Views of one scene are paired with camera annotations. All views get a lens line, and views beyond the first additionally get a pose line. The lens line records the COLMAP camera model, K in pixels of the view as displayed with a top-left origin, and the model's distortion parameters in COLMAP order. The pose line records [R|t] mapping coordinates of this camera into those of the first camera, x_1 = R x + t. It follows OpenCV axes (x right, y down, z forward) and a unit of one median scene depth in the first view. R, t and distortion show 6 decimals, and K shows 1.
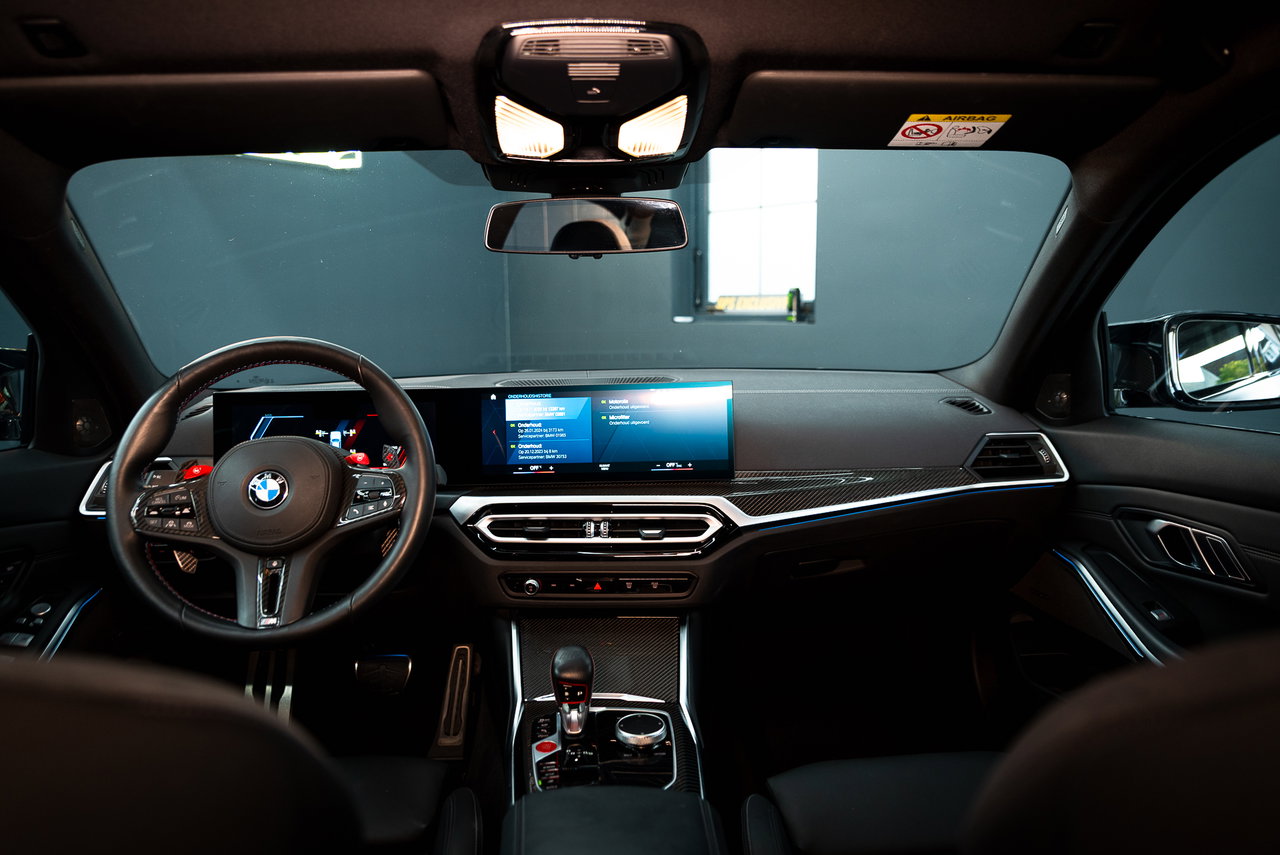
lens RADIAL K [[845.2, 0, 640.0], [0, 845.2, 427.5], [0, 0, 1]] dist [-0.002637, -0.002368]
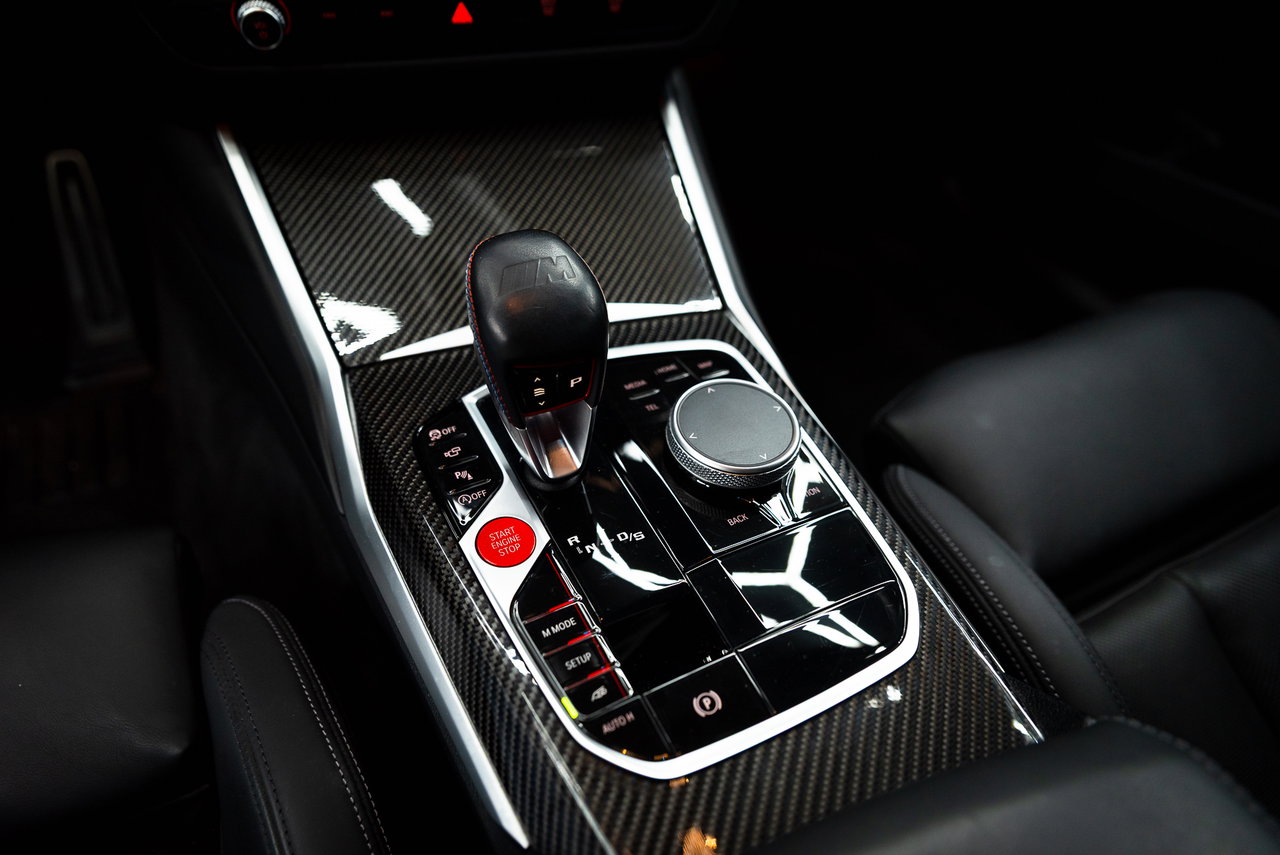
lens RADIAL K [[840.1, 0, 640.0], [0, 840.1, 427.5], [0, 0, 1]] dist [-0.003964, -0.002194]
pose [[0.923358, -0.212694, 0.319642, -0.131845], [-0.033194, 0.785191, 0.618363, 0.106264], [-0.382502, -0.581581, 0.717952, 0.628239]]
